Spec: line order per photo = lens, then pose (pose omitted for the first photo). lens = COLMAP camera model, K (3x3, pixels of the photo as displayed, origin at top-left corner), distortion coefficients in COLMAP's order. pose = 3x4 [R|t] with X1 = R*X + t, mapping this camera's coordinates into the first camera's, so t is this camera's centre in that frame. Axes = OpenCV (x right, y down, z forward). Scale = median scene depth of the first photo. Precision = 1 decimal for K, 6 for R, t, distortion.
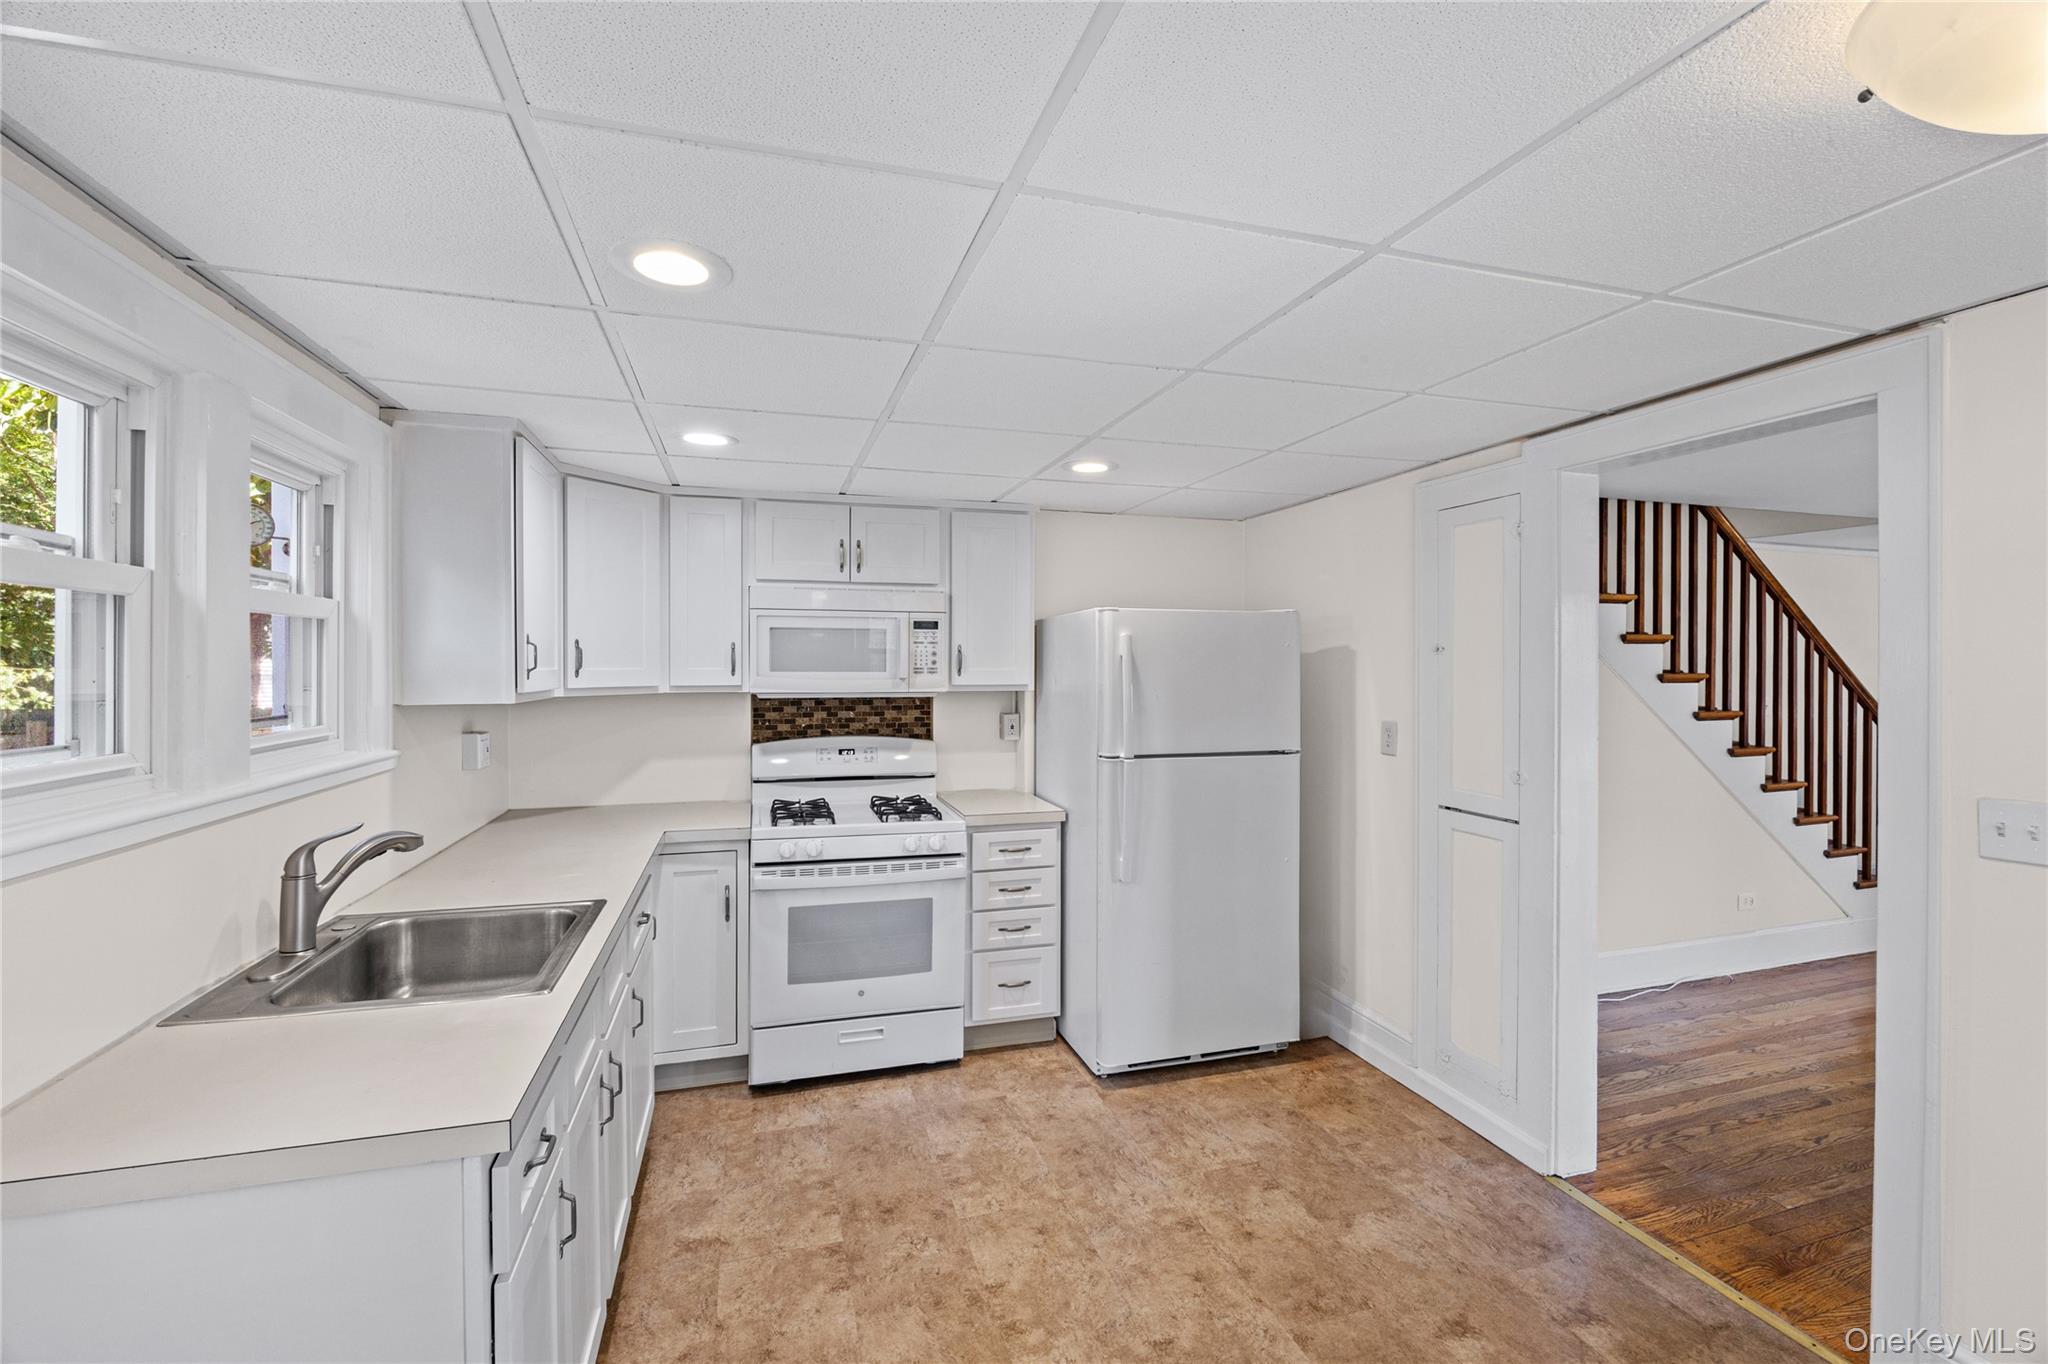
lens RADIAL K [[880.8, 0, 1022.8], [0, 880.8, 676.6], [0, 0, 1]] dist [-0.015861, 0.001280]
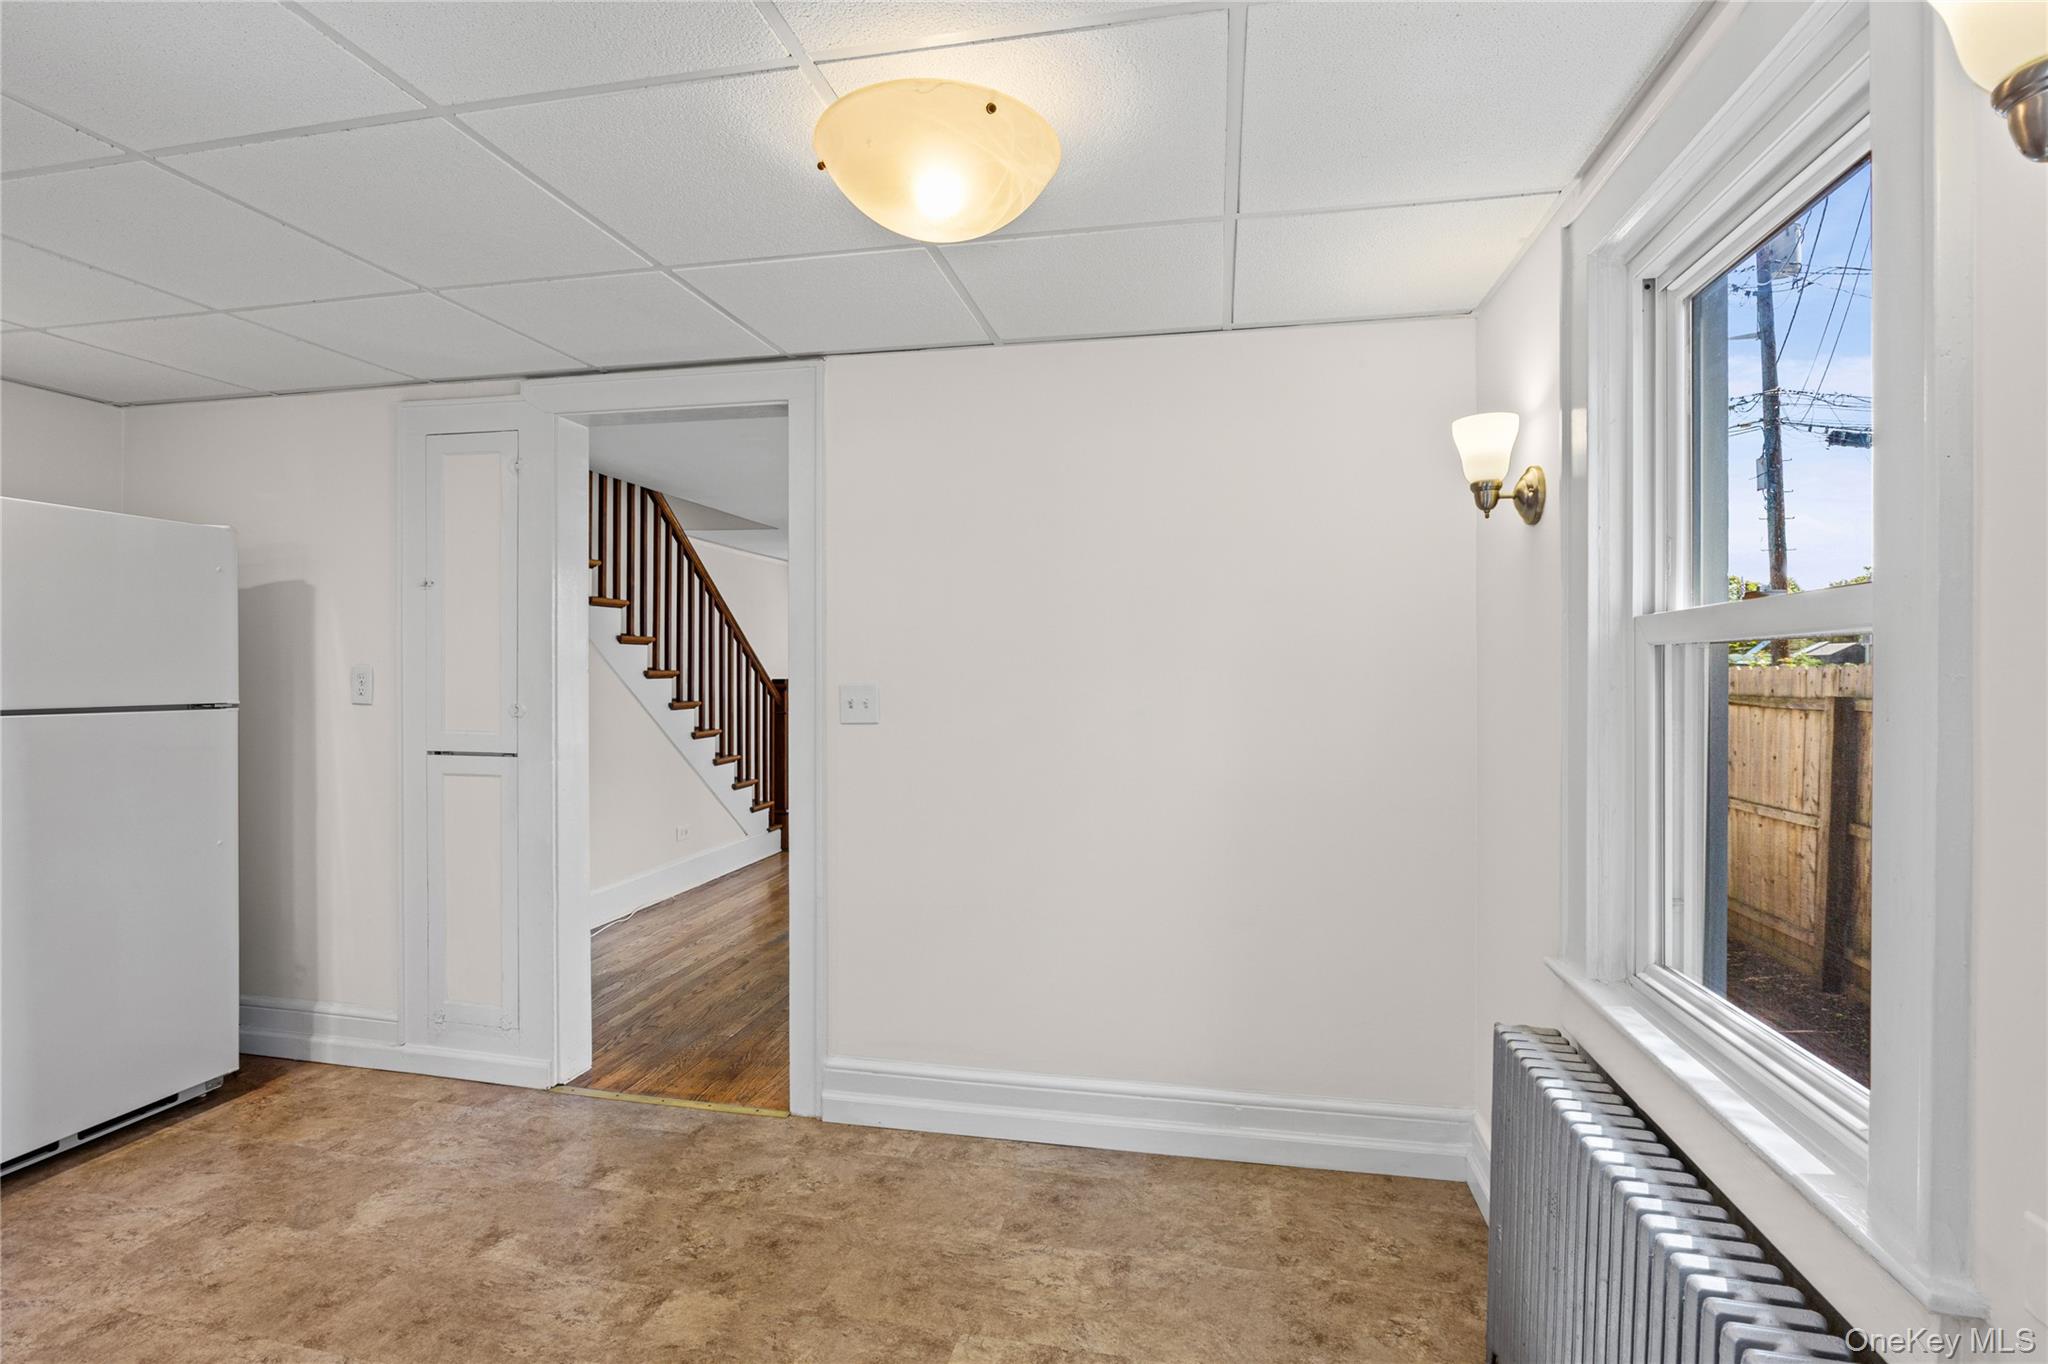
lens RADIAL K [[952.4, 0, 1024.0], [0, 952.4, 682.0], [0, 0, 1]] dist [-0.015503, 0.000078]
pose [[0.484766, -0.003541, 0.874637, -0.104390], [0.002115, 0.999994, 0.002877, 0.076880], [-0.874641, 0.000456, 0.484770, -0.042529]]
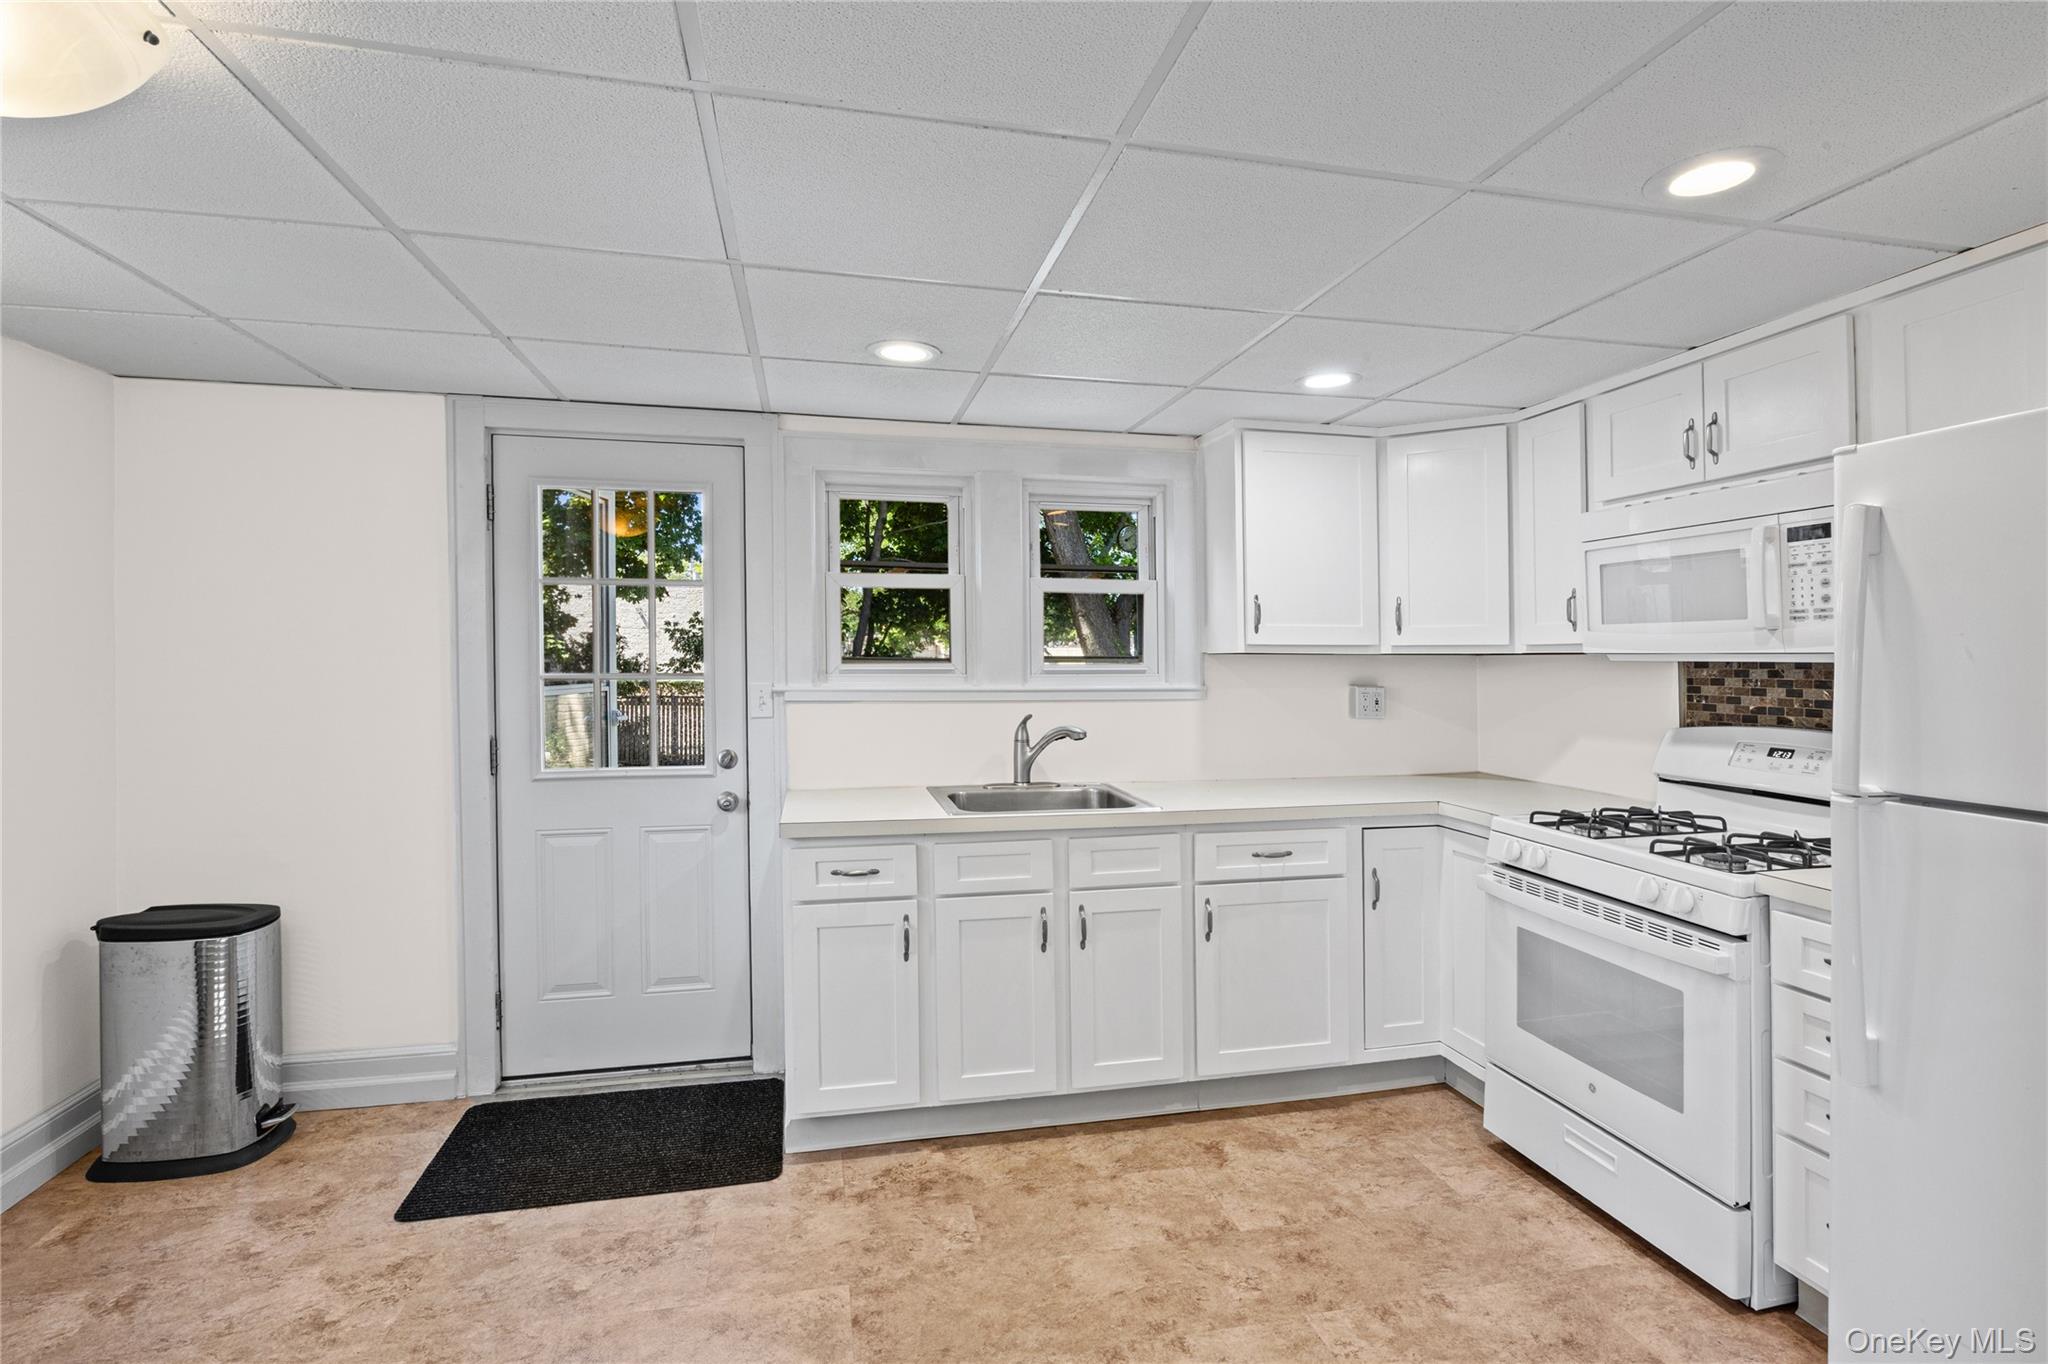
lens RADIAL K [[952.4, 0, 1024.0], [0, 952.4, 682.0], [0, 0, 1]] dist [-0.015503, 0.000078]
pose [[-0.077606, 0.025905, -0.996648, 0.546854], [-0.013935, 0.999537, 0.027065, 0.027983], [0.996887, 0.015989, -0.077209, 0.577300]]
